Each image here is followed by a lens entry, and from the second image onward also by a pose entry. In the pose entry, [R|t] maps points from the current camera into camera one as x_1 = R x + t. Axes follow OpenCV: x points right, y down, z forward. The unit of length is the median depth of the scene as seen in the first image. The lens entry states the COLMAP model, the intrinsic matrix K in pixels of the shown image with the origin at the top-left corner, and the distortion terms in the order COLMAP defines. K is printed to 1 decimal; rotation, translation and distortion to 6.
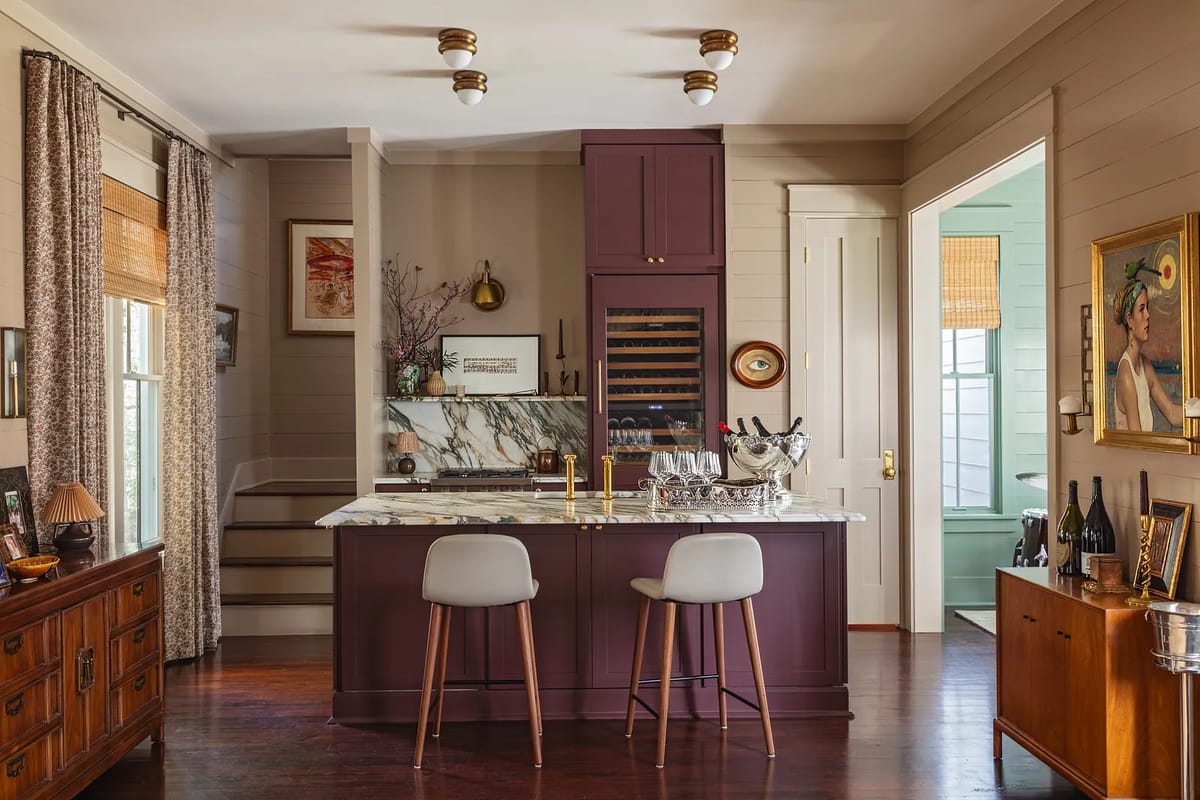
lens RADIAL K [[1283.3, 0, 609.3], [0, 1283.3, 391.4], [0, 0, 1]] dist [0.026863, 0.000000]
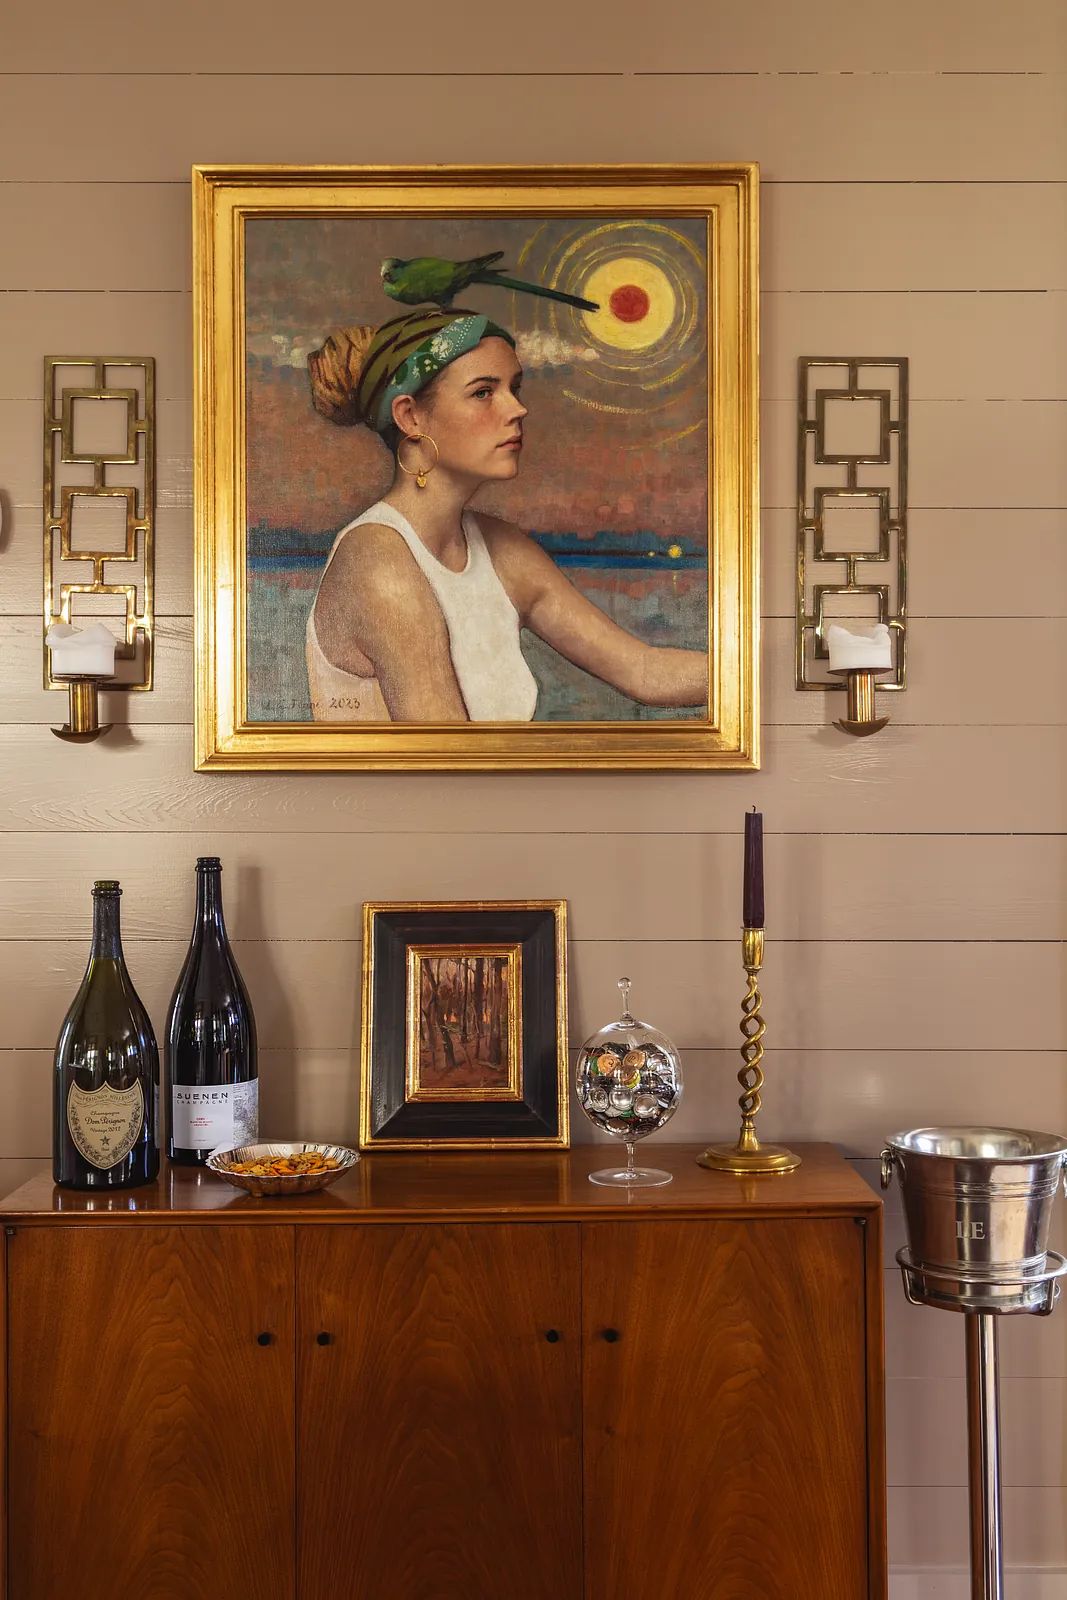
lens RADIAL K [[1549.8, 0, 533.3], [0, 1549.8, 798.7], [0, 0, 1]] dist [0.041419, 0.000000]
pose [[0.045165, -0.010304, 0.998926, -0.035362], [-0.001729, 0.999944, 0.010393, 0.048901], [-0.998978, -0.002196, 0.045145, 0.962840]]
